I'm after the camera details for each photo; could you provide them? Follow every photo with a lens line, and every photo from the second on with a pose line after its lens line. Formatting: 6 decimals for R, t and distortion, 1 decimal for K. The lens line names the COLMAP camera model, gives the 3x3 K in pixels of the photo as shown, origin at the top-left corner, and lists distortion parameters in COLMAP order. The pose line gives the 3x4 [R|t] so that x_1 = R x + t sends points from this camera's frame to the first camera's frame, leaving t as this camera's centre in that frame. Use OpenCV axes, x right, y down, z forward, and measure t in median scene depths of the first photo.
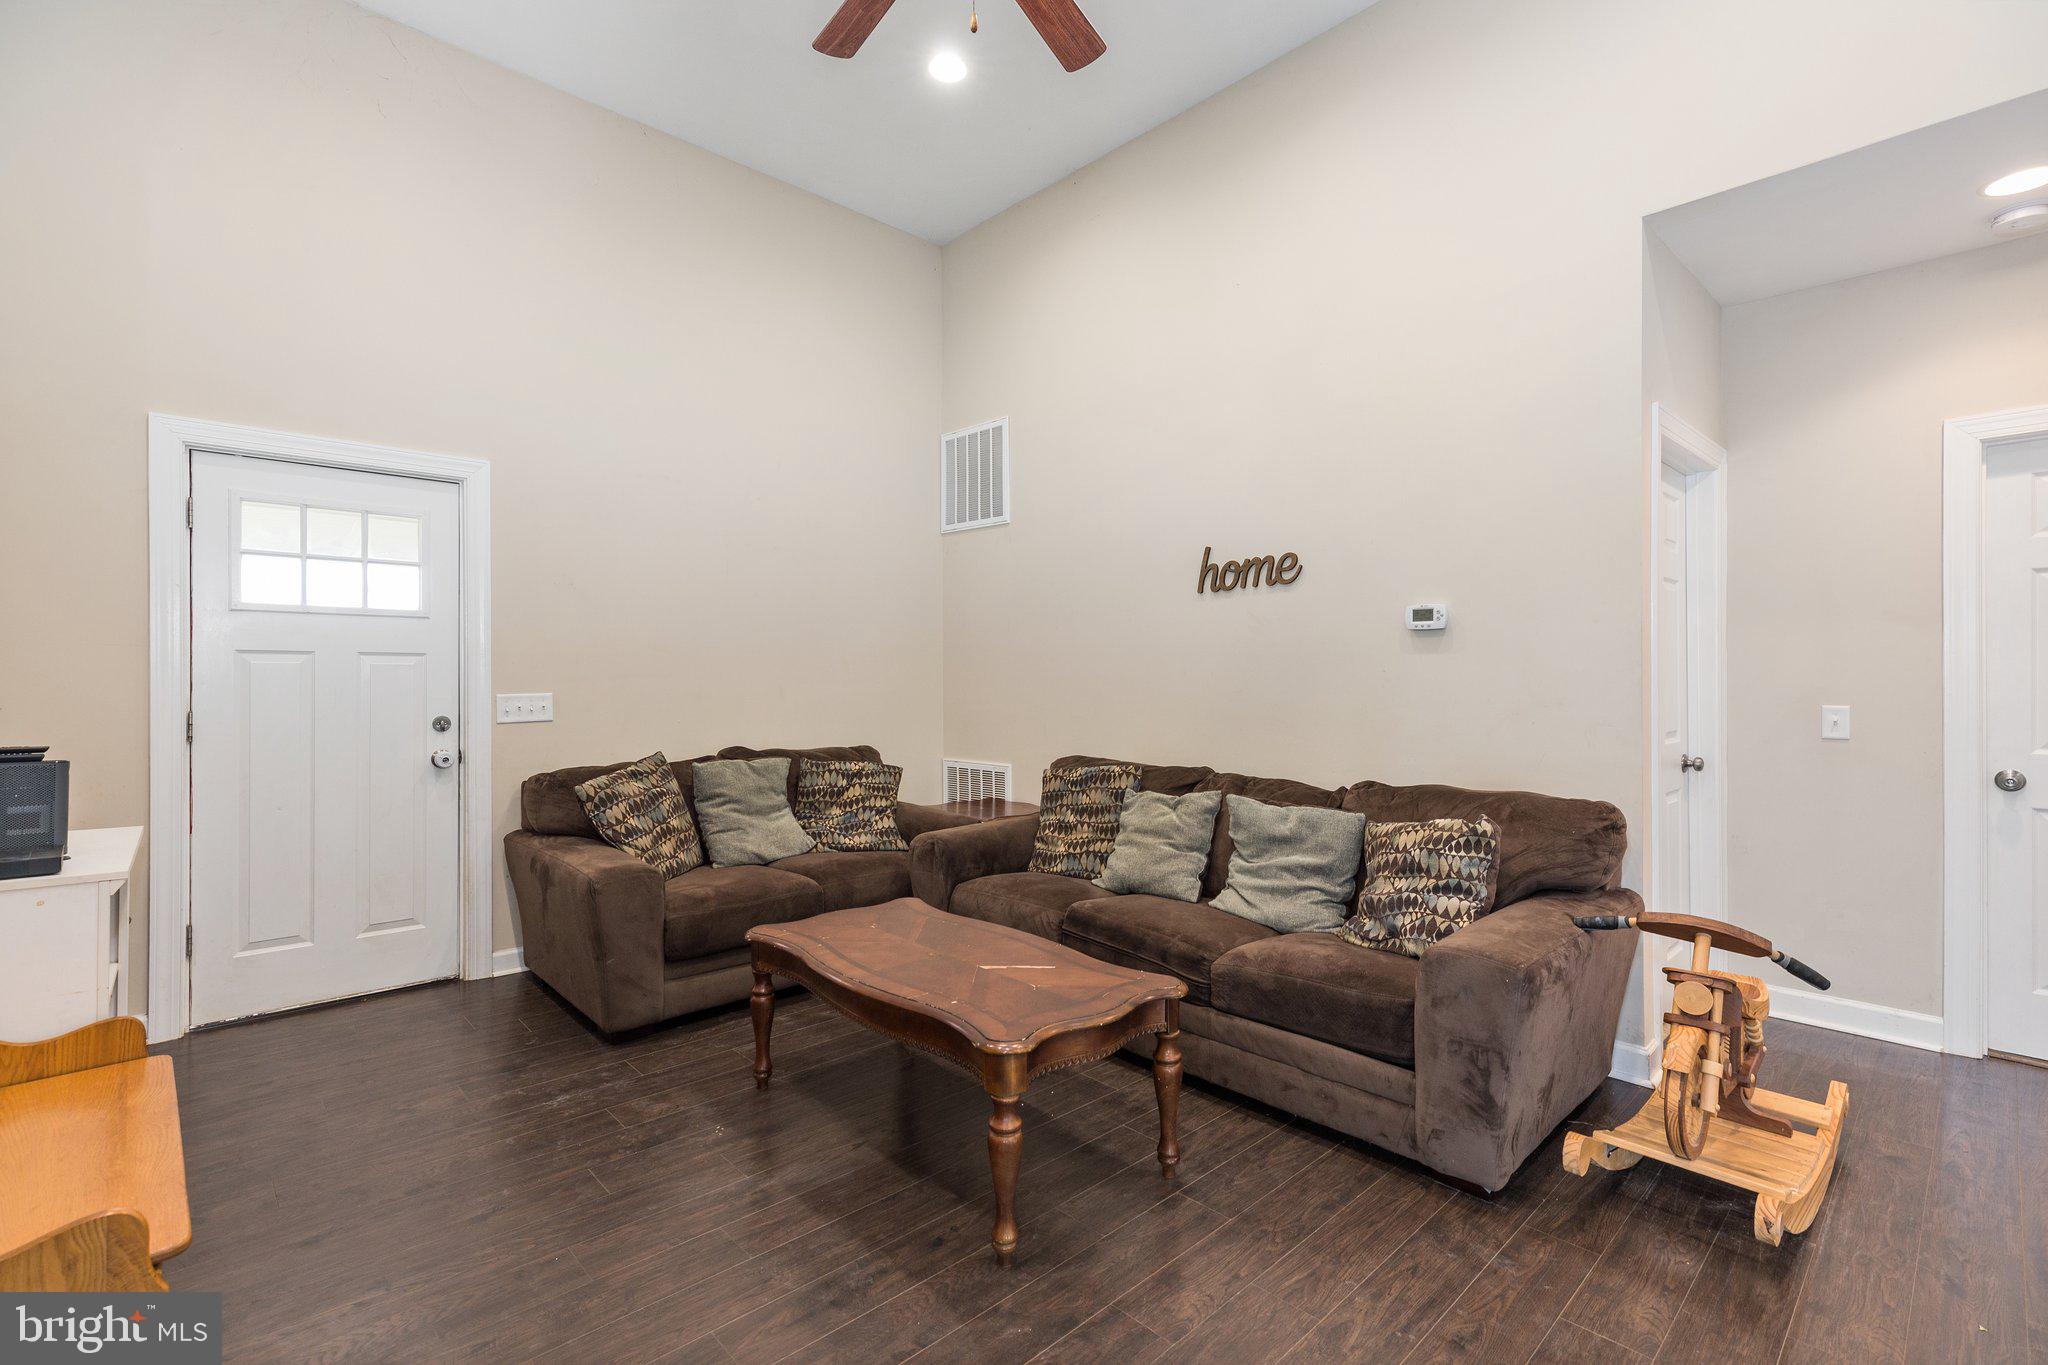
lens RADIAL K [[918.7, 0, 1024.0], [0, 918.7, 682.5], [0, 0, 1]] dist [0.000876, -0.000049]
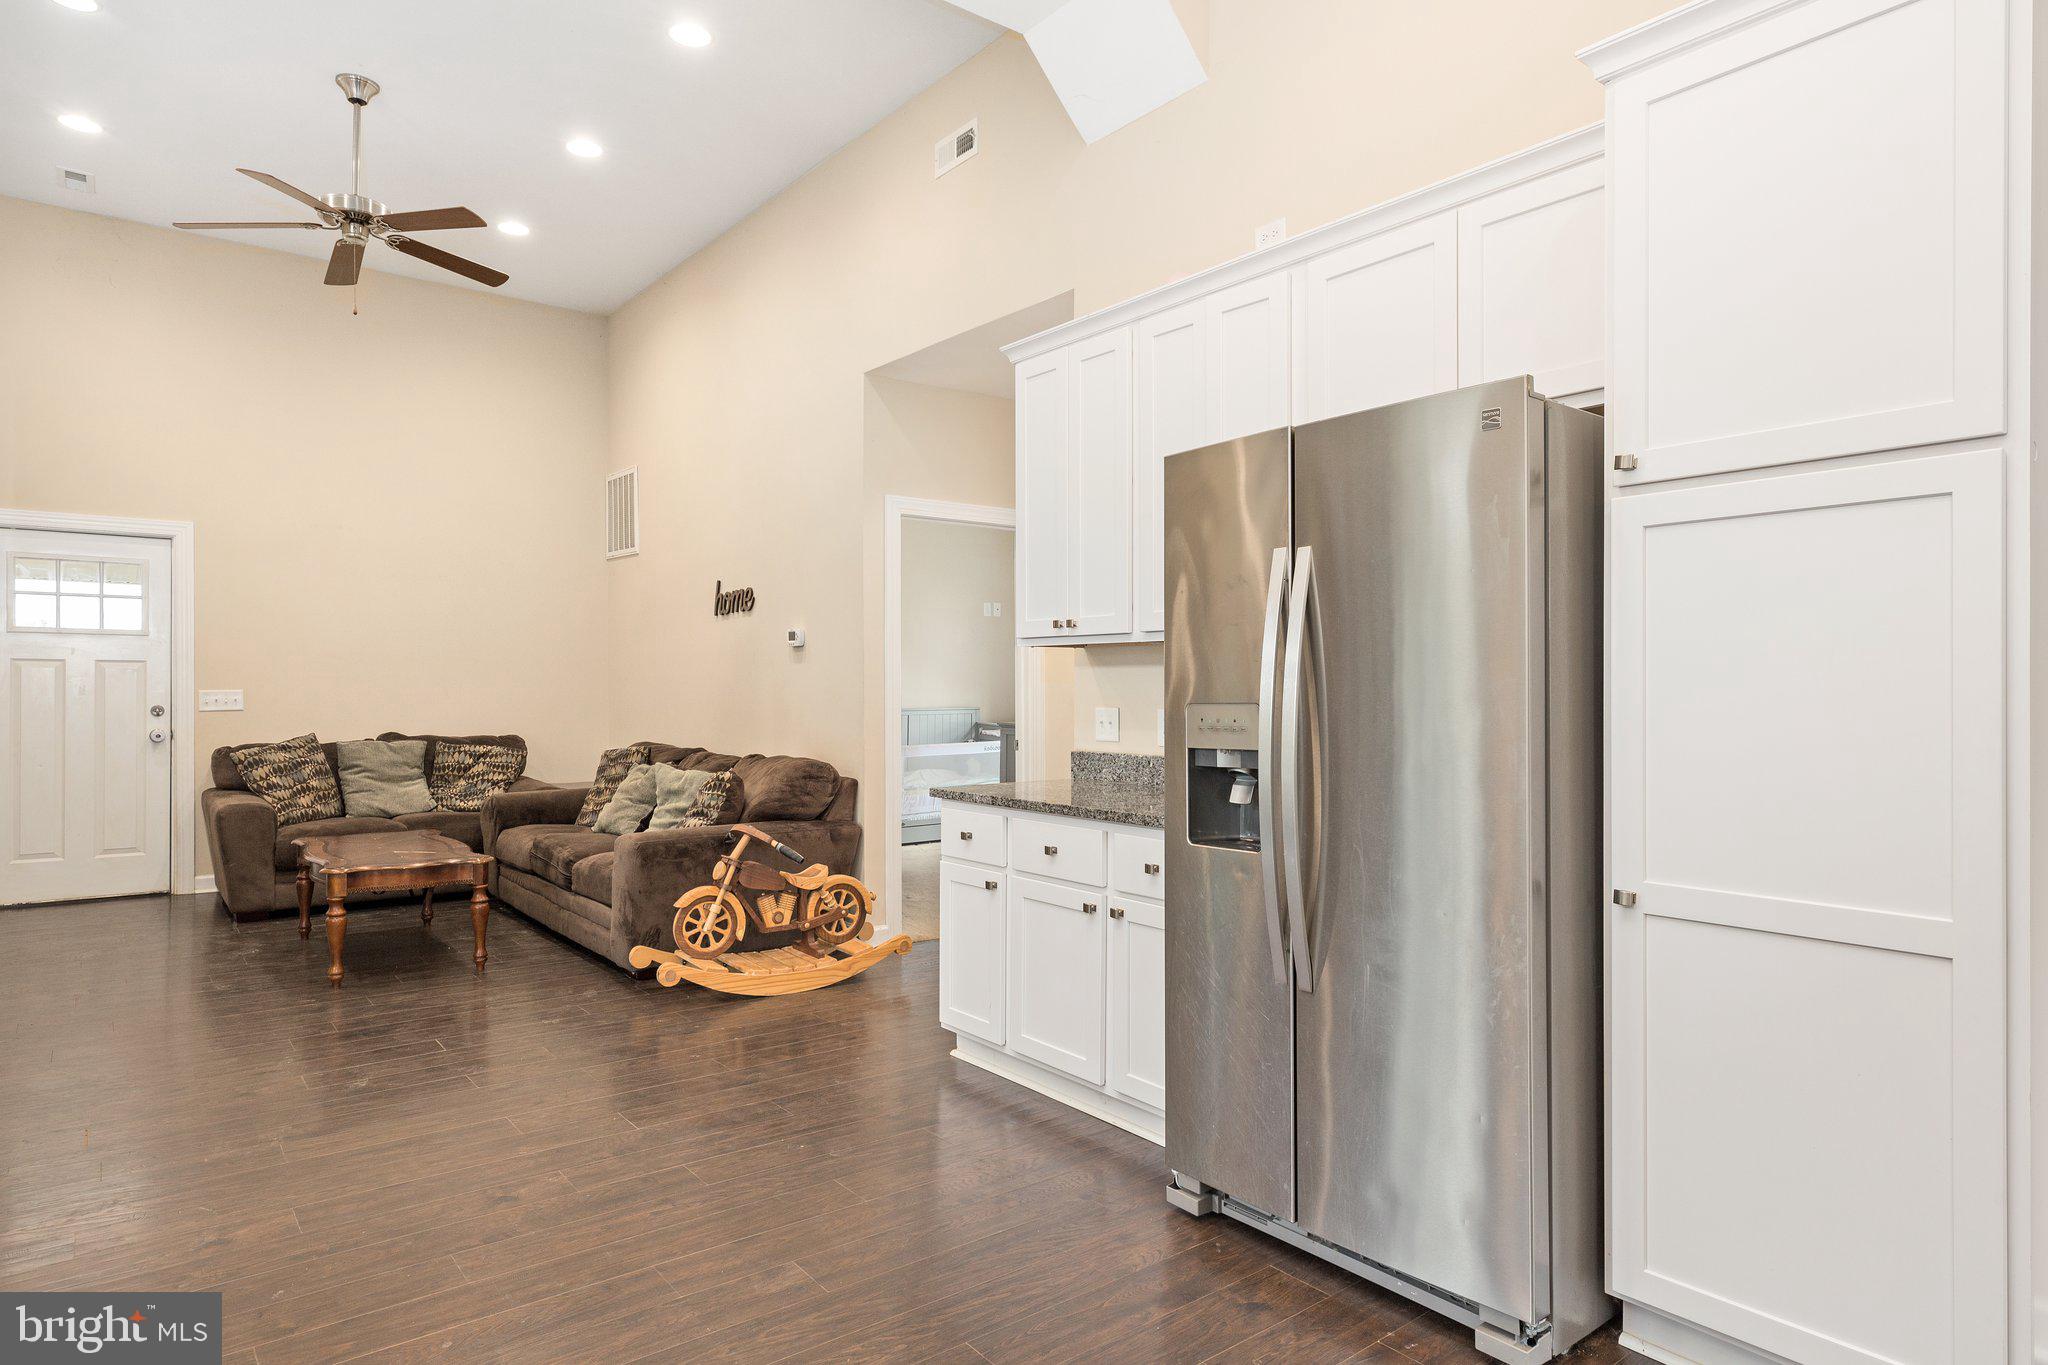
lens RADIAL K [[1187.9, 0, 1024.9], [0, 1187.9, 696.5], [0, 0, 1]] dist [0.000519, 0.001384]
pose [[0.996072, 0.005871, -0.088356, 0.830828], [-0.005512, 0.999976, 0.004314, 0.007791], [0.088379, -0.003810, 0.996080, -0.679245]]
